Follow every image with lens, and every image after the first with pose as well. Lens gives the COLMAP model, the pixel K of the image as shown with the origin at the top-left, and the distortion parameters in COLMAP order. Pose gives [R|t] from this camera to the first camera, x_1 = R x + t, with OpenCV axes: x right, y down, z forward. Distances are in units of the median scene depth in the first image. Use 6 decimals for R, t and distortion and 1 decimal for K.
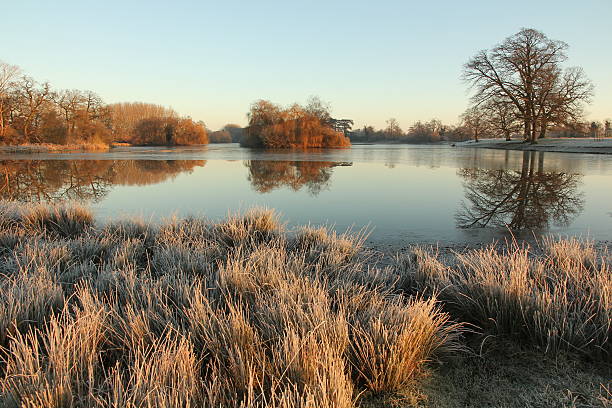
lens RADIAL K [[421.5, 0, 307.4], [0, 421.5, 201.8], [0, 0, 1]] dist [-0.099027, 0.068629]
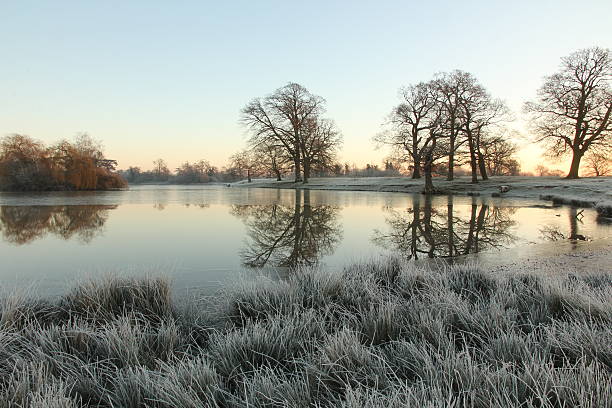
lens RADIAL K [[421.5, 0, 303.7], [0, 421.5, 201.6], [0, 0, 1]] dist [-0.099027, 0.068629]
pose [[0.858958, -0.024672, 0.511452, -0.034064], [0.074353, 0.994262, -0.076910, -0.001806], [-0.506619, 0.104091, 0.855863, 0.015372]]
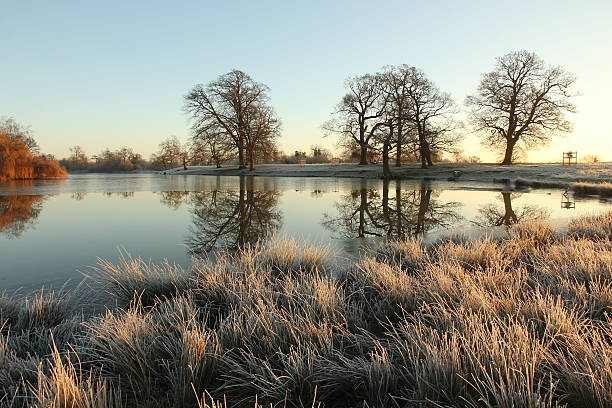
lens RADIAL K [[421.5, 0, 302.3], [0, 421.5, 202.3], [0, 0, 1]] dist [-0.099027, 0.068629]
pose [[0.752920, -0.058029, 0.655548, -0.088163], [0.101335, 0.994448, -0.028359, -0.003374], [-0.650263, 0.087782, 0.754621, 0.026085]]
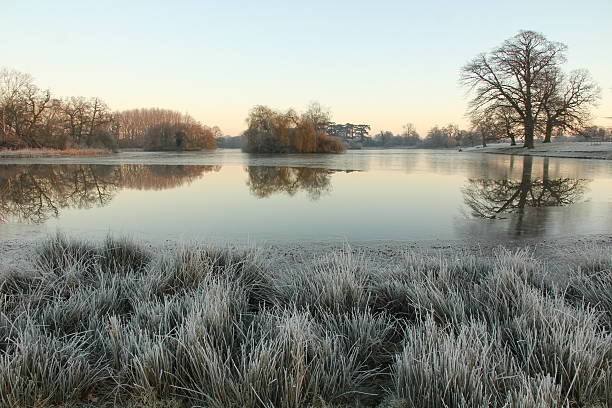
lens RADIAL K [[421.5, 0, 307.2], [0, 421.5, 204.8], [0, 0, 1]] dist [-0.099027, 0.068629]
pose [[0.998611, 0.005962, -0.052352, 0.056424], [-0.006230, 0.999968, -0.004952, 0.000363], [0.052321, 0.005271, 0.998616, 0.000817]]
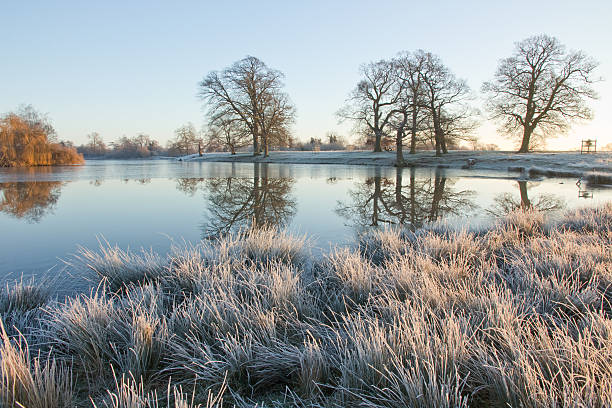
lens RADIAL K [[421.5, 0, 302.6], [0, 421.5, 203.4], [0, 0, 1]] dist [-0.099027, 0.068629]
pose [[0.776298, -0.074844, 0.625908, -0.086171], [0.094635, 0.995511, 0.001666, -0.003377], [-0.623223, 0.057939, 0.779895, 0.023531]]
